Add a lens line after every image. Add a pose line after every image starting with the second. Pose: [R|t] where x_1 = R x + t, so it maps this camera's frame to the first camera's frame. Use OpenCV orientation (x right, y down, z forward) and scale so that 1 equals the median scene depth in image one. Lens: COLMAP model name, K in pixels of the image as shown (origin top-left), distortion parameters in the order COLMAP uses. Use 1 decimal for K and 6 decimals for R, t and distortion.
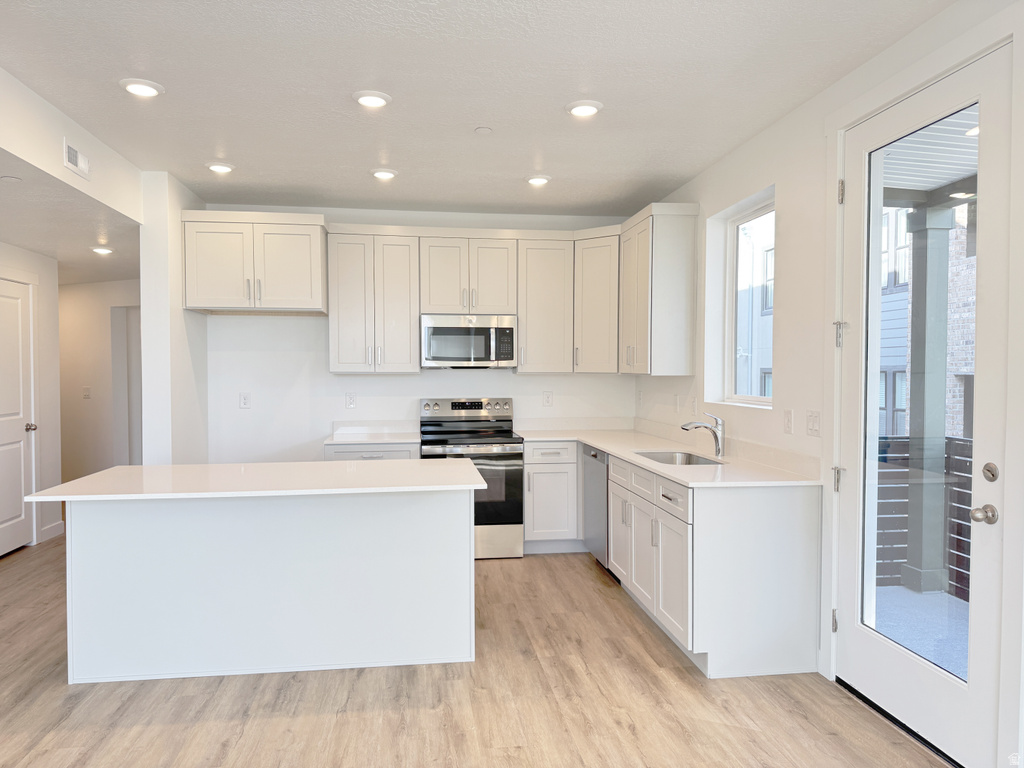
lens RADIAL K [[712.1, 0, 512.0], [0, 712.1, 384.0], [0, 0, 1]] dist [0.001320, -0.001244]
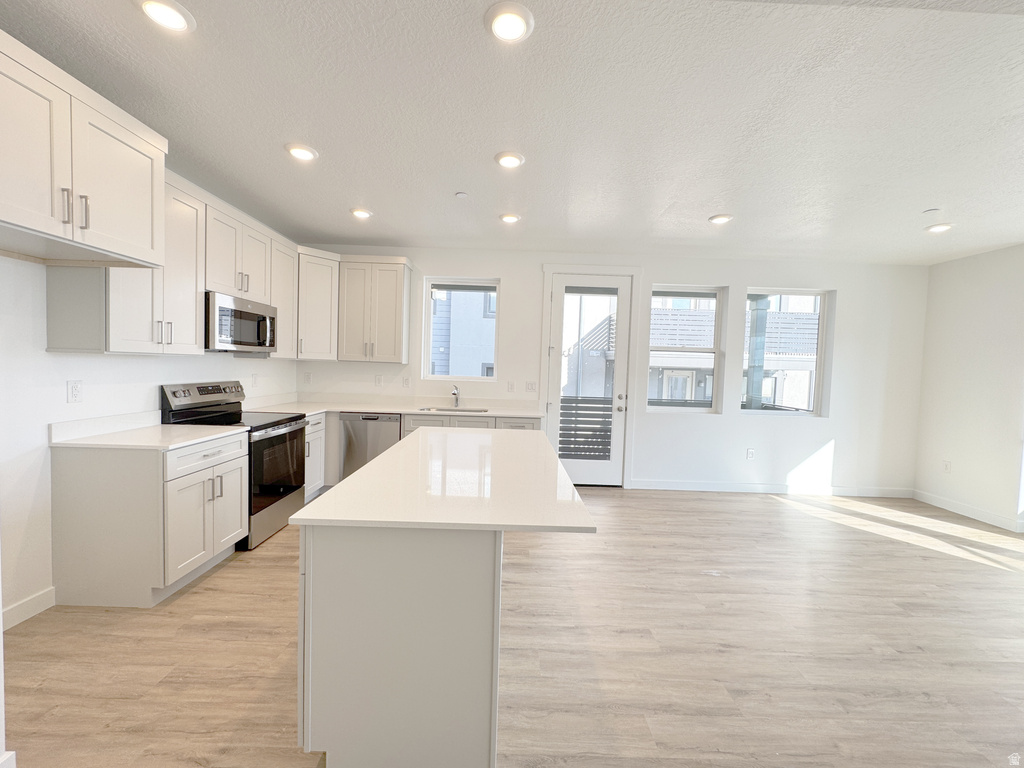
lens RADIAL K [[406.8, 0, 511.9], [0, 406.8, 380.9], [0, 0, 1]] dist [0.024035, 0.000022]
pose [[0.141728, -0.032447, 0.989374, -0.598336], [-0.012979, 0.999316, 0.034632, -0.007540], [-0.989821, -0.017749, 0.141210, 0.542017]]
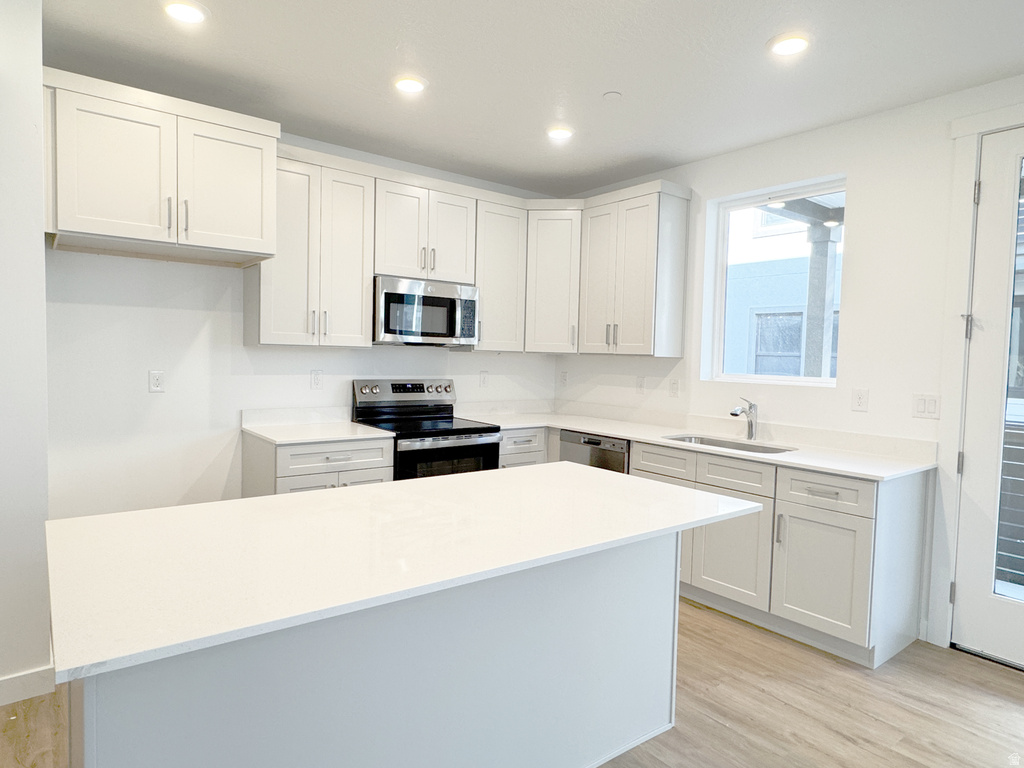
lens RADIAL K [[619.3, 0, 508.8], [0, 619.3, 383.5], [0, 0, 1]] dist [0.000235, 0.000161]
pose [[0.865528, -0.000264, 0.500860, -0.350176], [-0.017775, 0.999354, 0.031243, -0.000751], [-0.500545, -0.035944, 0.864964, 0.318694]]
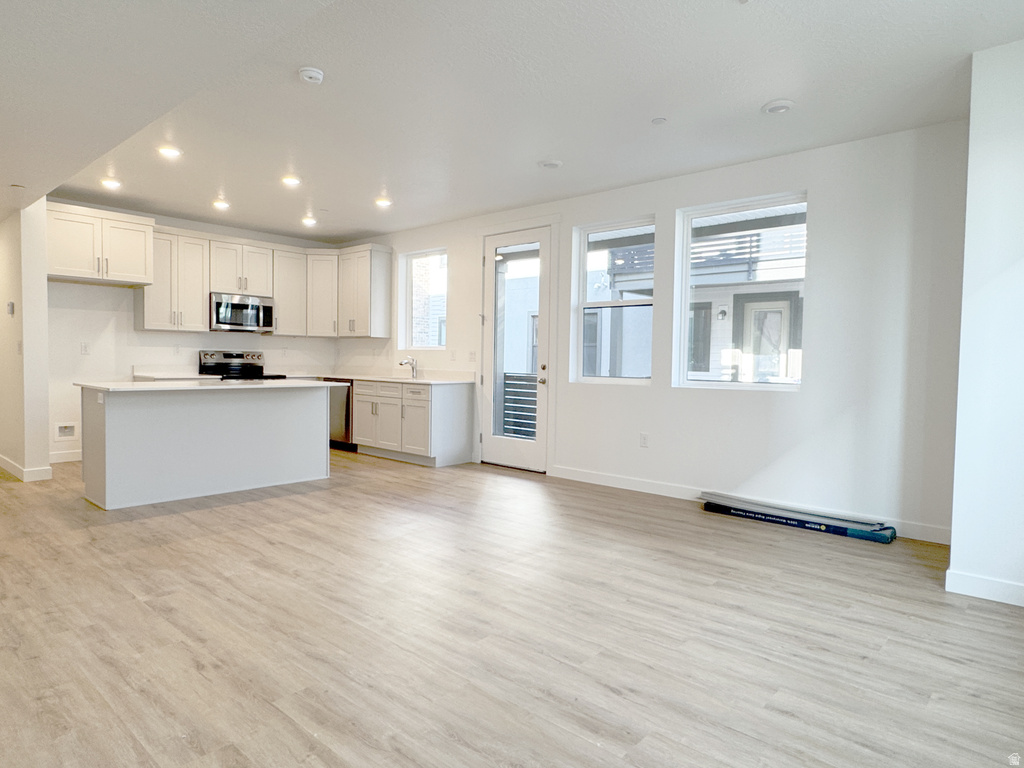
lens RADIAL K [[620.8, 0, 508.5], [0, 620.8, 378.8], [0, 0, 1]] dist [0.000854, -0.000088]
pose [[0.769544, -0.005171, 0.638573, -0.480726], [-0.006458, 0.999853, 0.015880, 0.057195], [-0.638561, -0.016344, 0.769397, -0.396346]]
